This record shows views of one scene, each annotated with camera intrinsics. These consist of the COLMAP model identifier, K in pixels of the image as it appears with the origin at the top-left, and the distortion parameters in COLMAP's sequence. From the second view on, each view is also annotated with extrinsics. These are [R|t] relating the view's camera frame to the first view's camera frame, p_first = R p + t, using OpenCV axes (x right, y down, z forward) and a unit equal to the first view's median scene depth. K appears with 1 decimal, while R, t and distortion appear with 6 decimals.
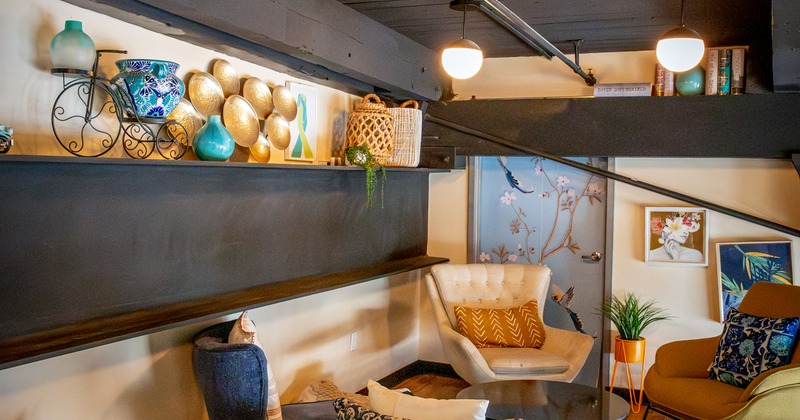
lens RADIAL K [[843.0, 0, 400.0], [0, 843.0, 210.0], [0, 0, 1]] dist [-0.000659, 0.009506]
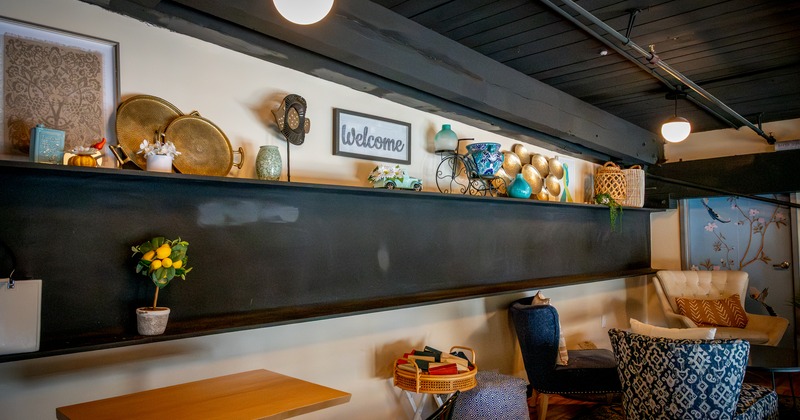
lens RADIAL K [[558.3, 0, 400.0], [0, 558.3, 210.0], [0, 0, 1]] dist [0.002269, 0.000835]
pose [[0.934715, -0.042830, -0.352808, -0.037317], [0.008394, 0.995096, -0.098562, 0.055337], [0.355299, 0.089166, 0.930490, -0.110089]]
